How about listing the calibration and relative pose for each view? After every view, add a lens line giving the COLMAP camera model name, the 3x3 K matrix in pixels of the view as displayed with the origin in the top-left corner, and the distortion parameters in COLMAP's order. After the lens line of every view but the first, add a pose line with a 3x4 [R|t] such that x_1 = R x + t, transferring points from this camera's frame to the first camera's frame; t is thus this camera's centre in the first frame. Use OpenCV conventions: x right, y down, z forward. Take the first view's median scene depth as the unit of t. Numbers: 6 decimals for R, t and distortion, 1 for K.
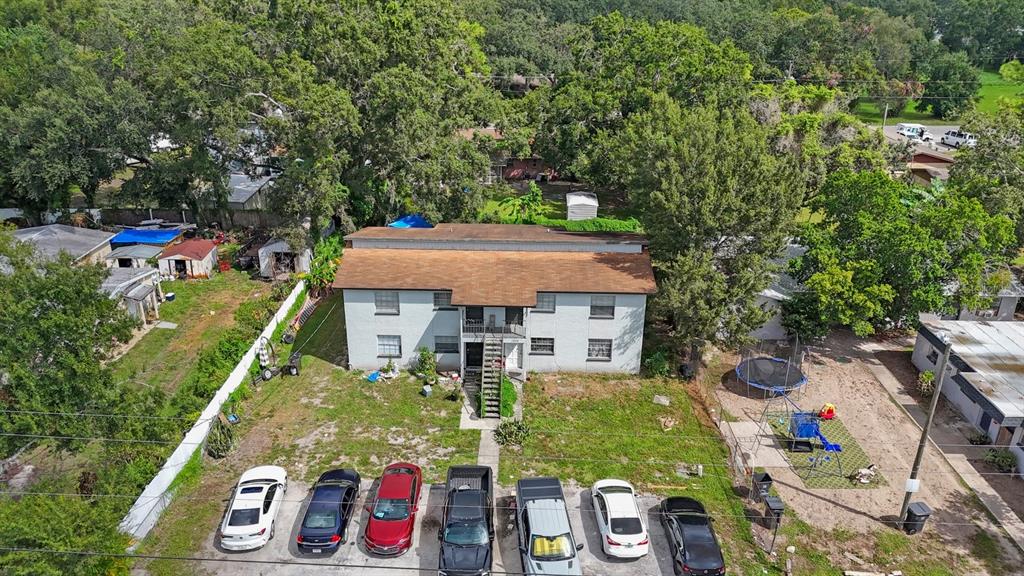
lens RADIAL K [[756.5, 0, 510.4], [0, 756.5, 287.5], [0, 0, 1]] dist [0.033297, -0.019001]
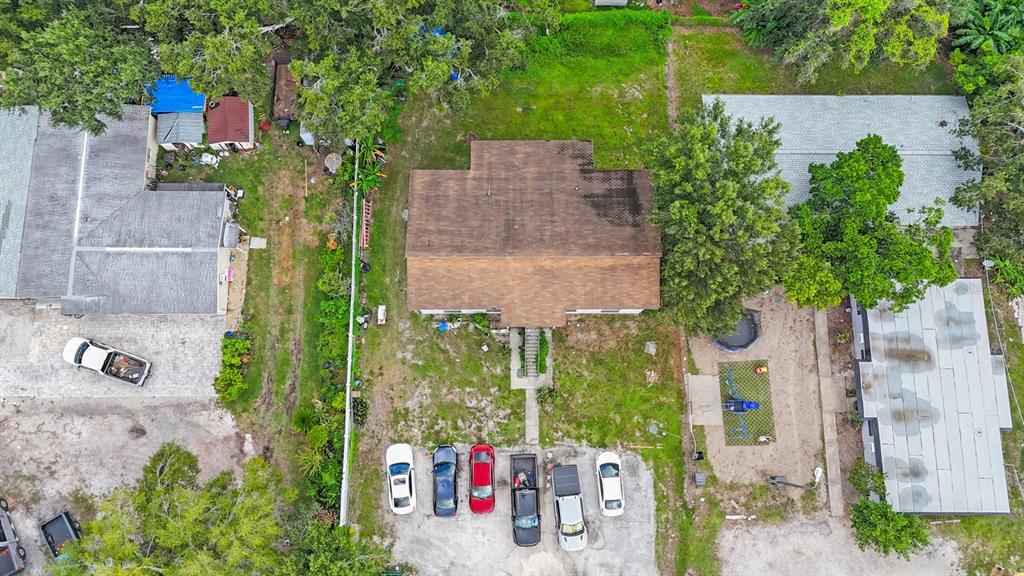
lens RADIAL K [[756.5, 0, 507.1], [0, 756.5, 282.1], [0, 0, 1]] dist [0.033297, -0.019001]
pose [[0.999673, -0.024617, -0.006915, -0.054174], [0.019342, 0.551168, 0.834170, -1.068454], [-0.016724, -0.834031, 0.551464, 0.315662]]
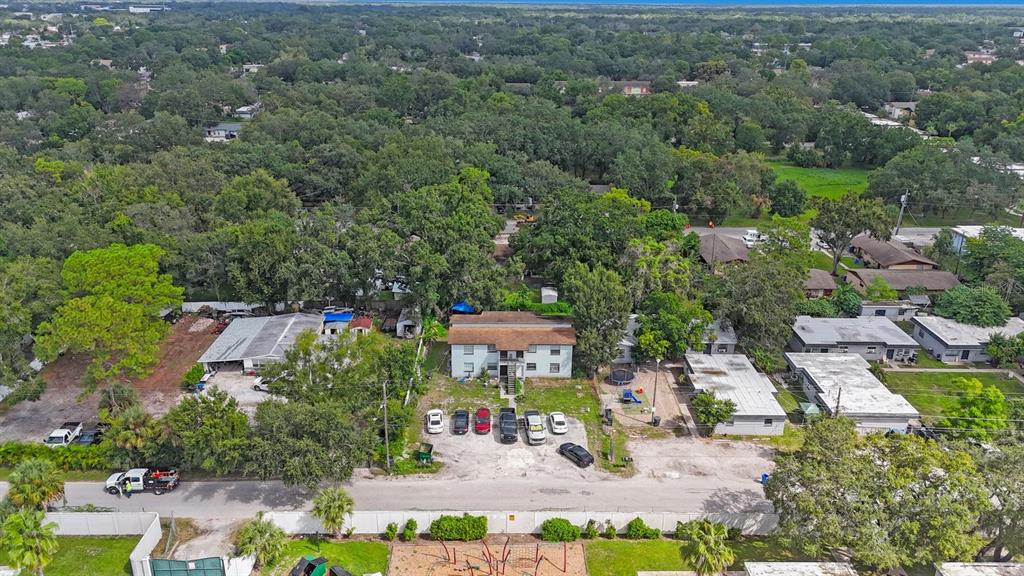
lens RADIAL K [[756.5, 0, 509.2], [0, 756.5, 286.8], [0, 0, 1]] dist [0.033297, -0.019001]
pose [[0.999647, -0.009797, 0.024678, -0.088916], [0.010799, 0.999110, -0.040786, -0.083102], [-0.024257, 0.041039, 0.998863, -1.486180]]
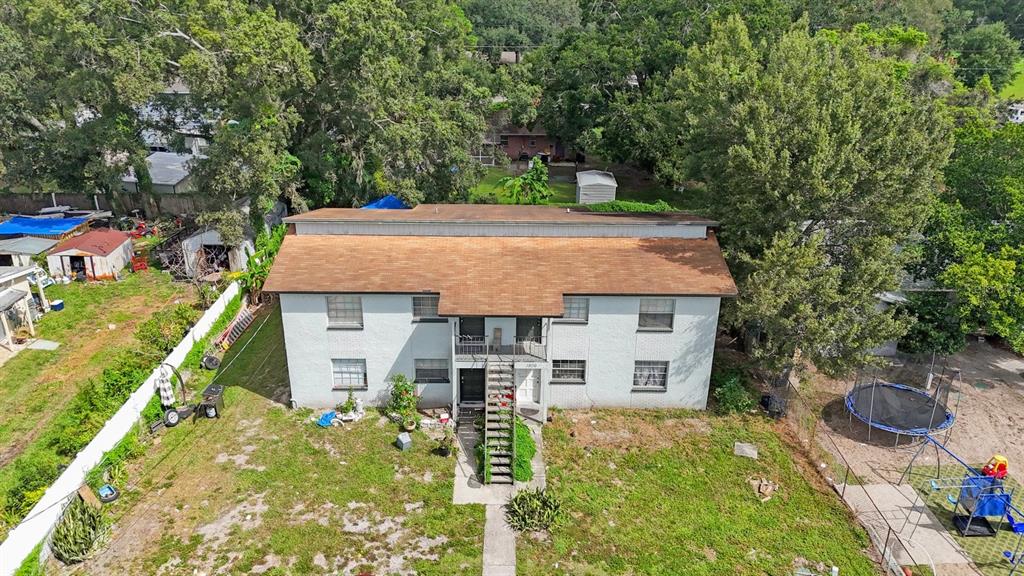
lens RADIAL K [[756.5, 0, 509.9], [0, 756.5, 285.1], [0, 0, 1]] dist [0.033297, -0.019001]
pose [[0.999706, -0.009403, 0.022343, -0.027594], [0.009487, 0.999948, -0.003630, -0.000705], [-0.022308, 0.003841, 0.999744, 0.304561]]
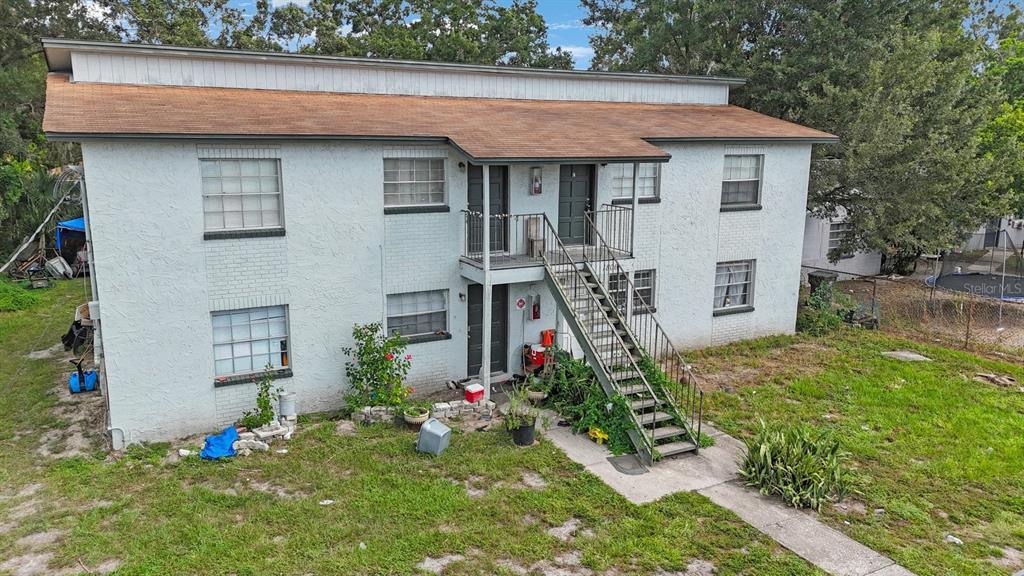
lens RADIAL K [[756.5, 0, 511.4], [0, 756.5, 289.5], [0, 0, 1]] dist [0.033297, -0.019001]
pose [[0.870043, -0.100449, 0.482633, -0.221446], [0.195518, 0.969040, -0.150778, 0.127098], [-0.452546, 0.225547, 0.862746, 0.675664]]
